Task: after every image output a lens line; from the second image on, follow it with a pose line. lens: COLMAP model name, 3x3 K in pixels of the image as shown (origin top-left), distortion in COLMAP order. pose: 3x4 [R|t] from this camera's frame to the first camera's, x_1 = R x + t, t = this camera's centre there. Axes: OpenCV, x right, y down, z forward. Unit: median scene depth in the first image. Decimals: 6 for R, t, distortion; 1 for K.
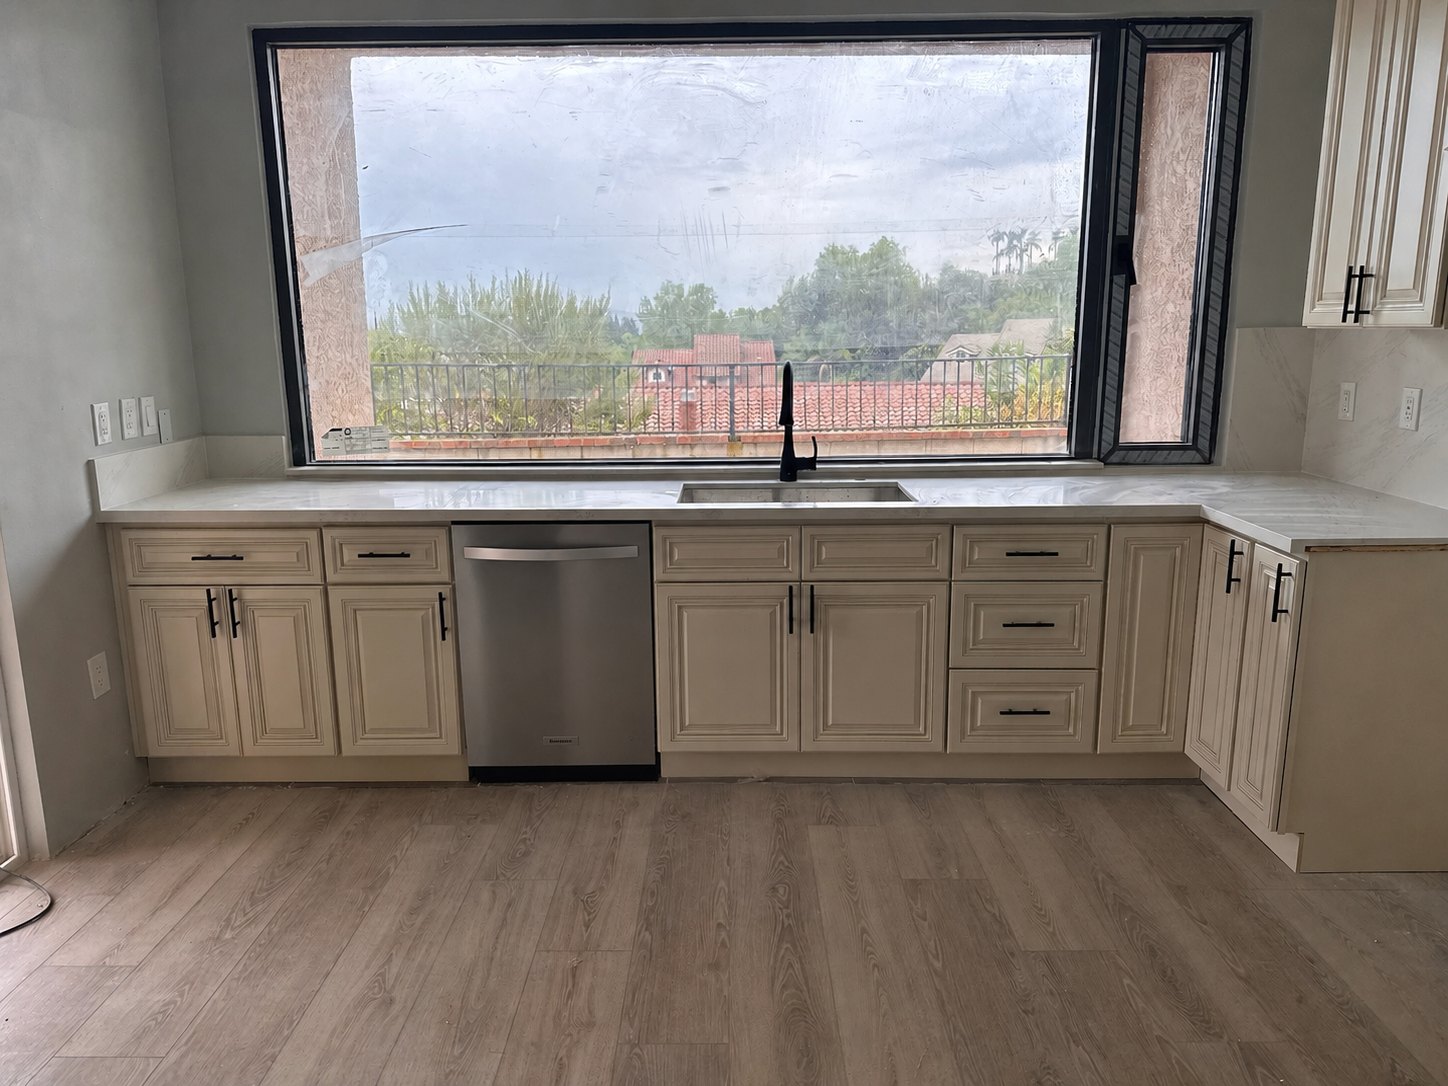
lens RADIAL K [[1022.2, 0, 727.2], [0, 1022.2, 543.5], [0, 0, 1]] dist [0.012557, -0.021603]
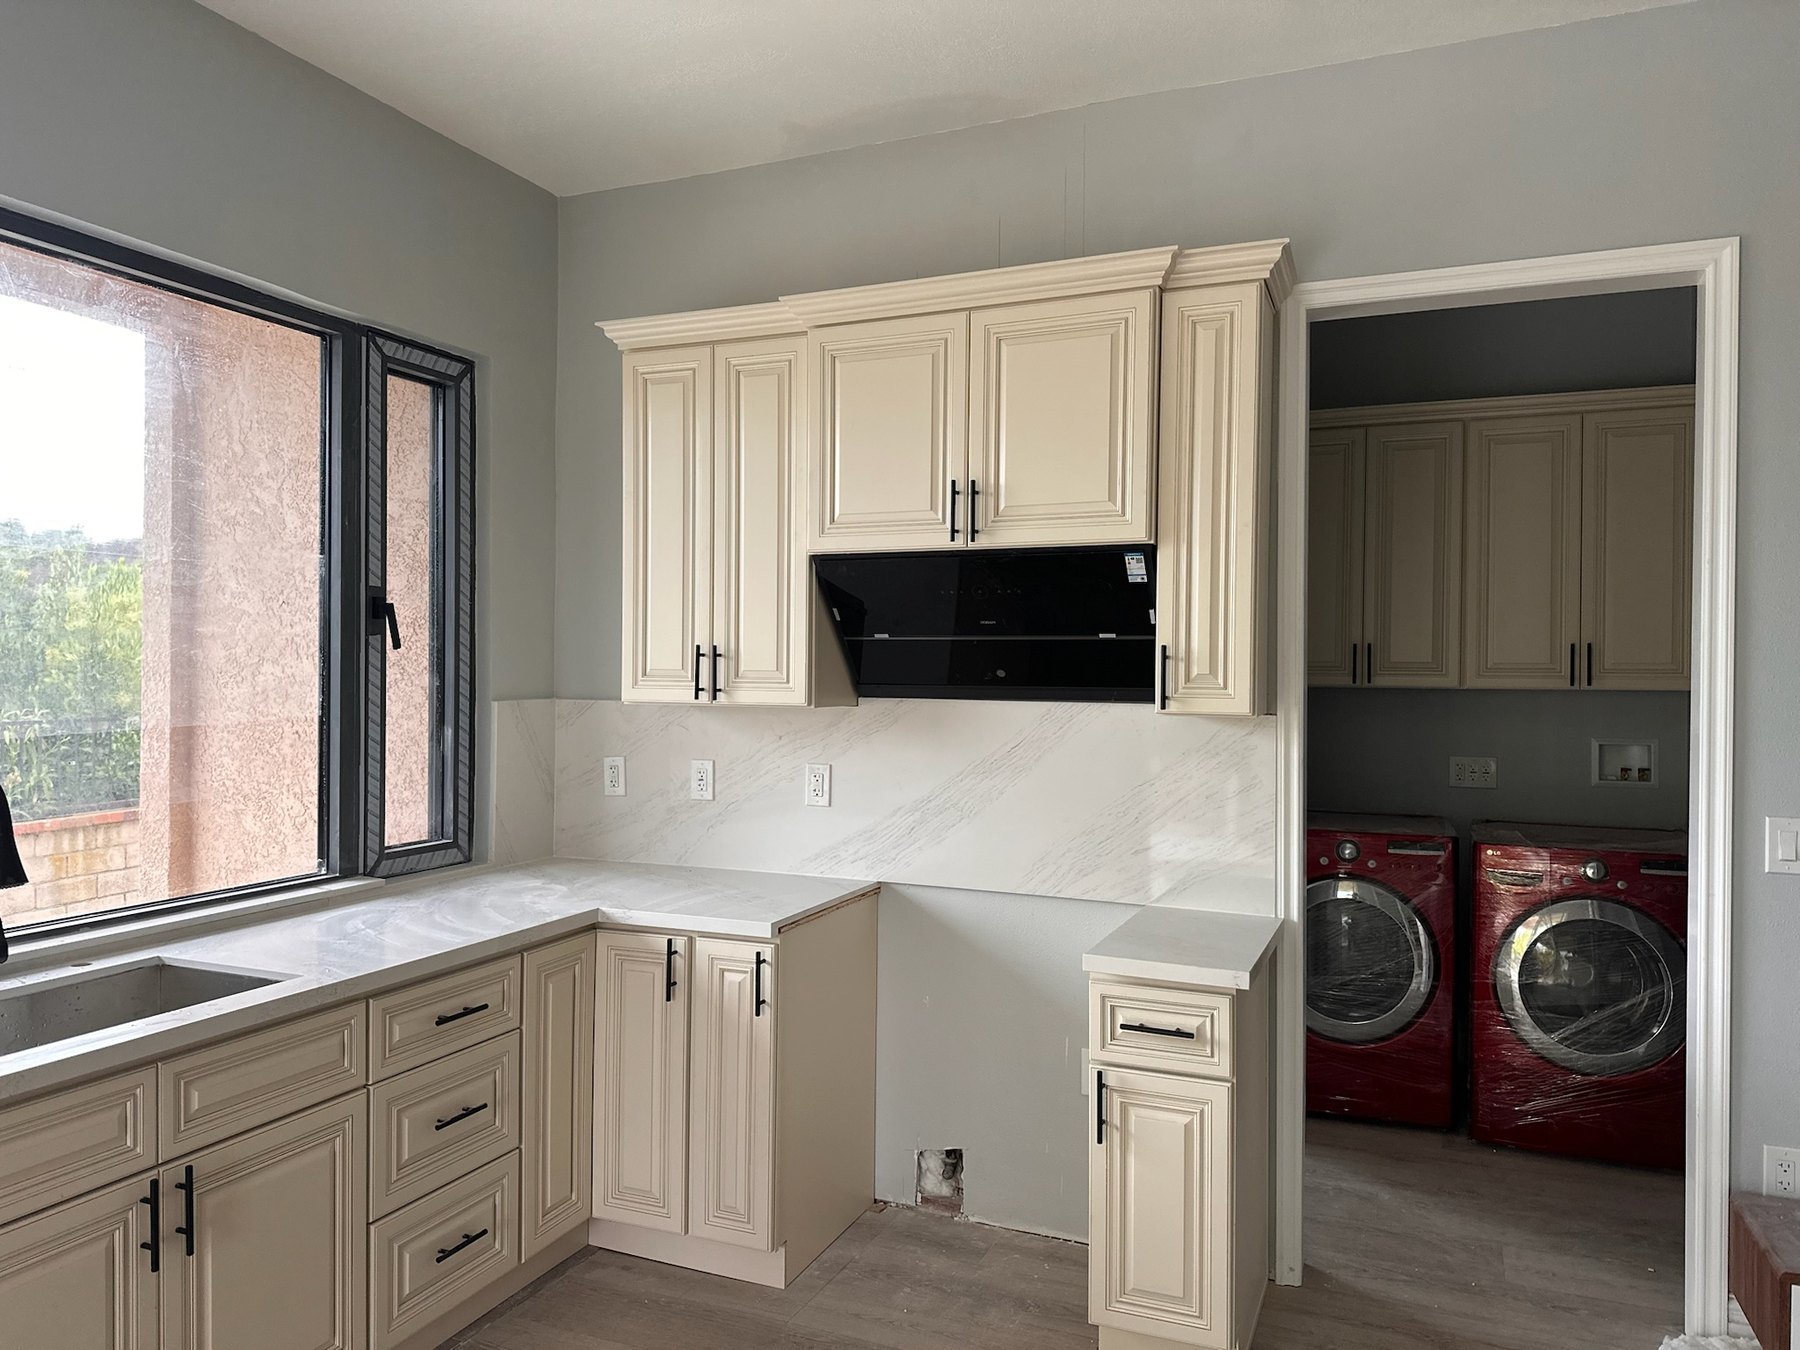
lens RADIAL K [[1270.7, 0, 906.6], [0, 1270.7, 674.2], [0, 0, 1]] dist [0.012557, -0.021603]
pose [[0.359805, 0.010720, 0.932966, -0.416559], [0.182031, 0.979913, -0.081461, -0.091340], [-0.915098, 0.199139, 0.350626, 0.336963]]
